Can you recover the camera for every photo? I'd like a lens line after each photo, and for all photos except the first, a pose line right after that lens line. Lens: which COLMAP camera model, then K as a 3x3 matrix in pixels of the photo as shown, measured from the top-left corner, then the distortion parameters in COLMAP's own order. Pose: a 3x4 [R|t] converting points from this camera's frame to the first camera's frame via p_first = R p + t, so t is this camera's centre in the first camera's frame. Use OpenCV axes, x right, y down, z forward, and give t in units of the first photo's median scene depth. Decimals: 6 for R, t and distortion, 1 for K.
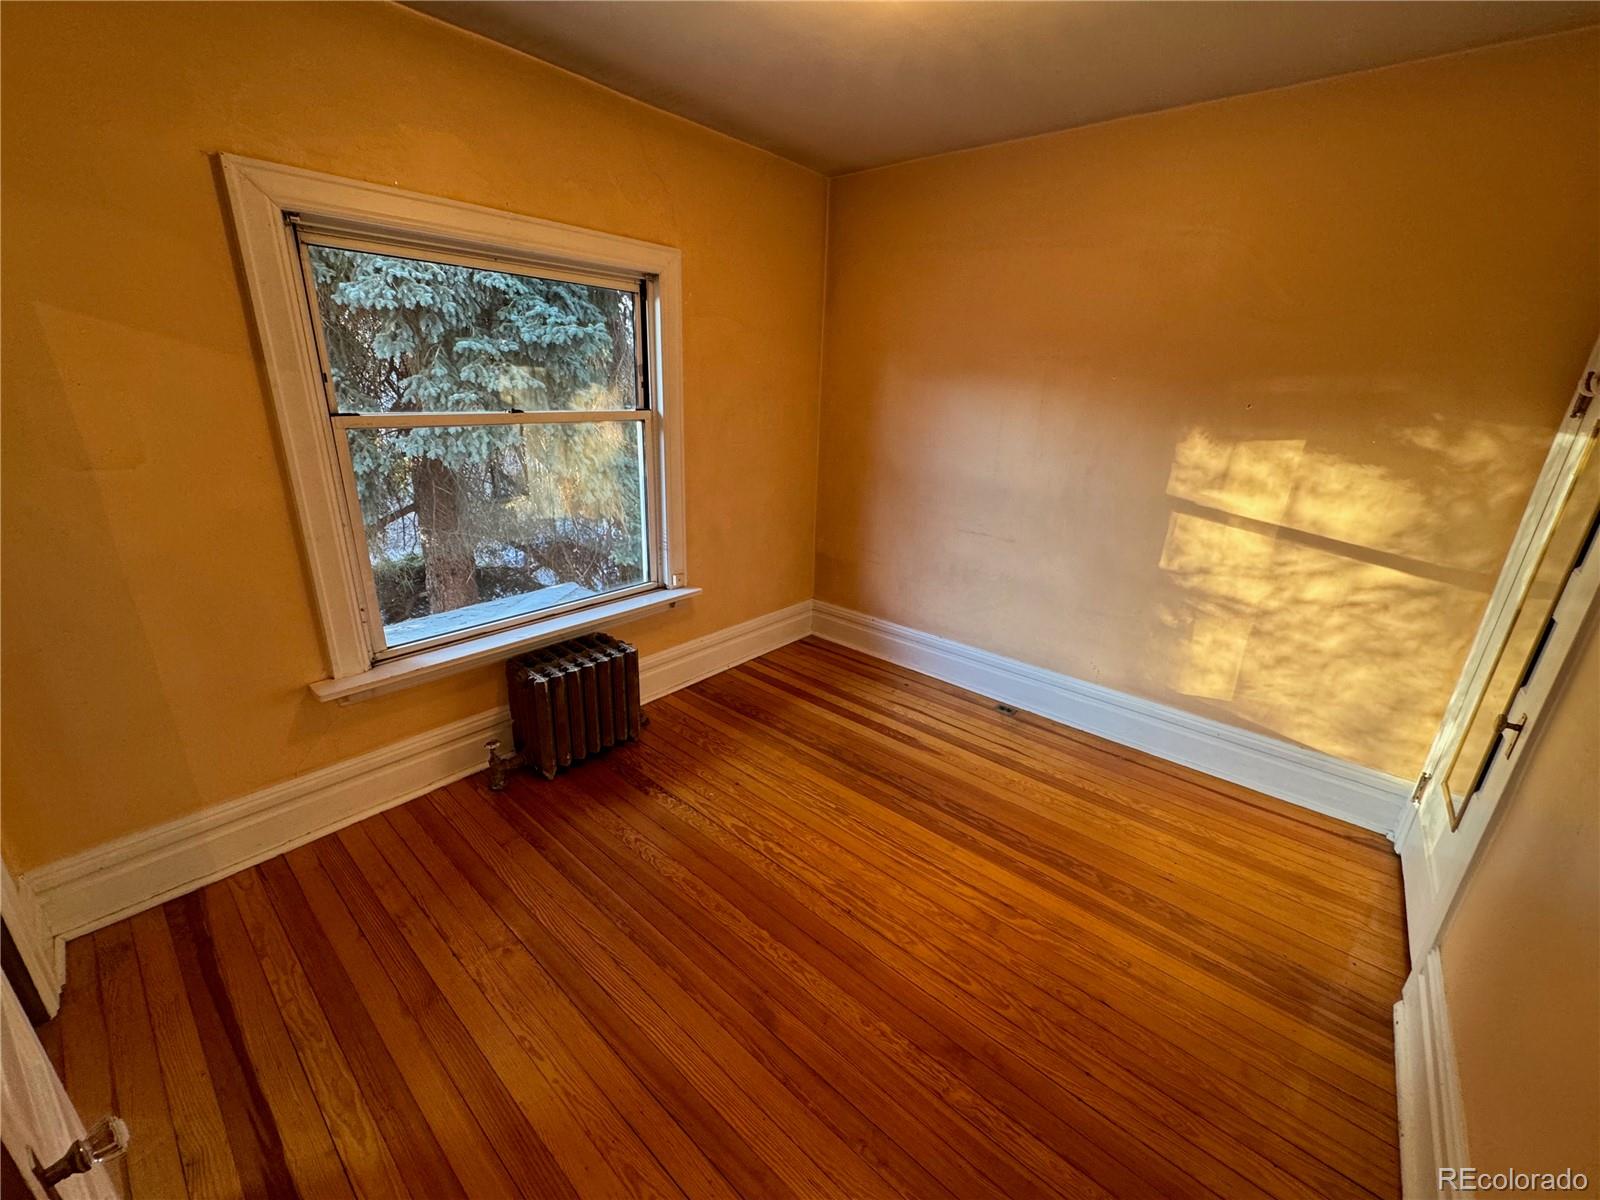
lens RADIAL K [[644.2, 0, 793.4], [0, 644.2, 589.5], [0, 0, 1]] dist [-0.000917, 0.000593]
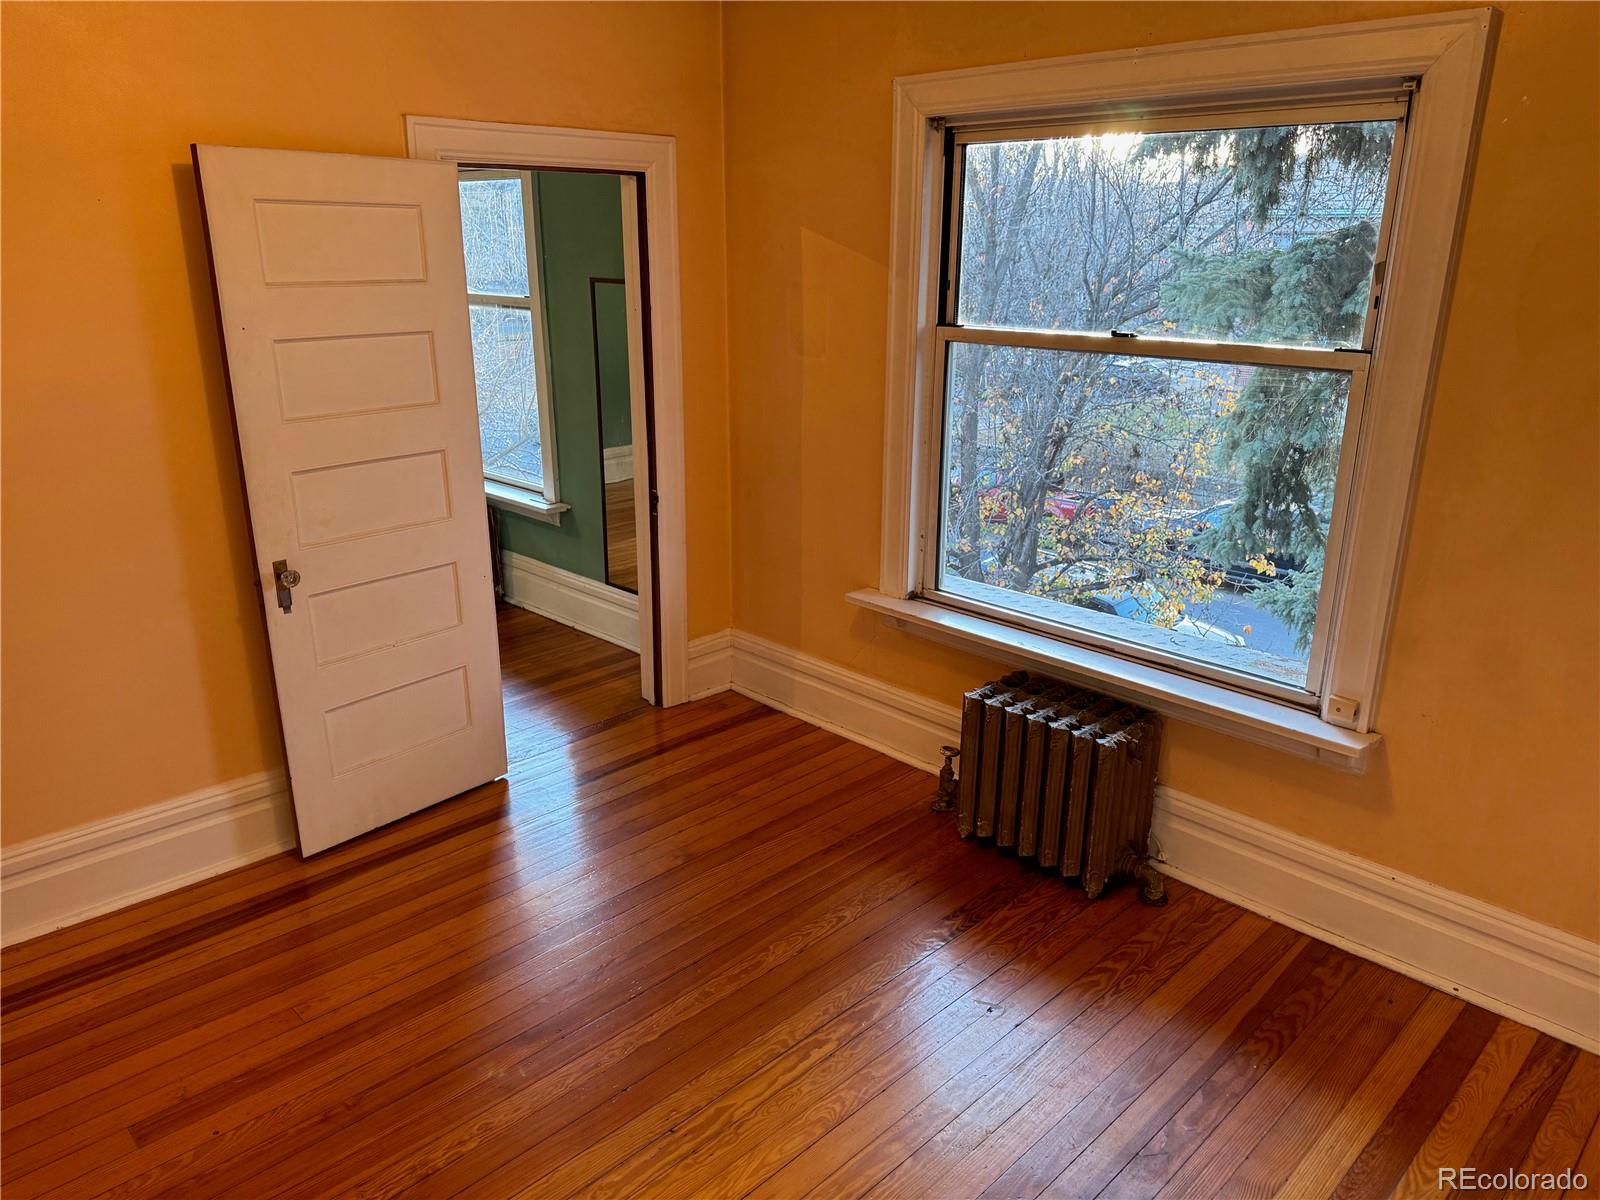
lens RADIAL K [[1127.8, 0, 814.5], [0, 1127.8, 605.3], [0, 0, 1]] dist [0.046374, -0.046224]
pose [[-0.060540, 0.272552, -0.960234, 0.867652], [-0.330254, 0.902349, 0.276944, -0.260829], [0.941949, 0.333887, 0.035383, 0.815740]]
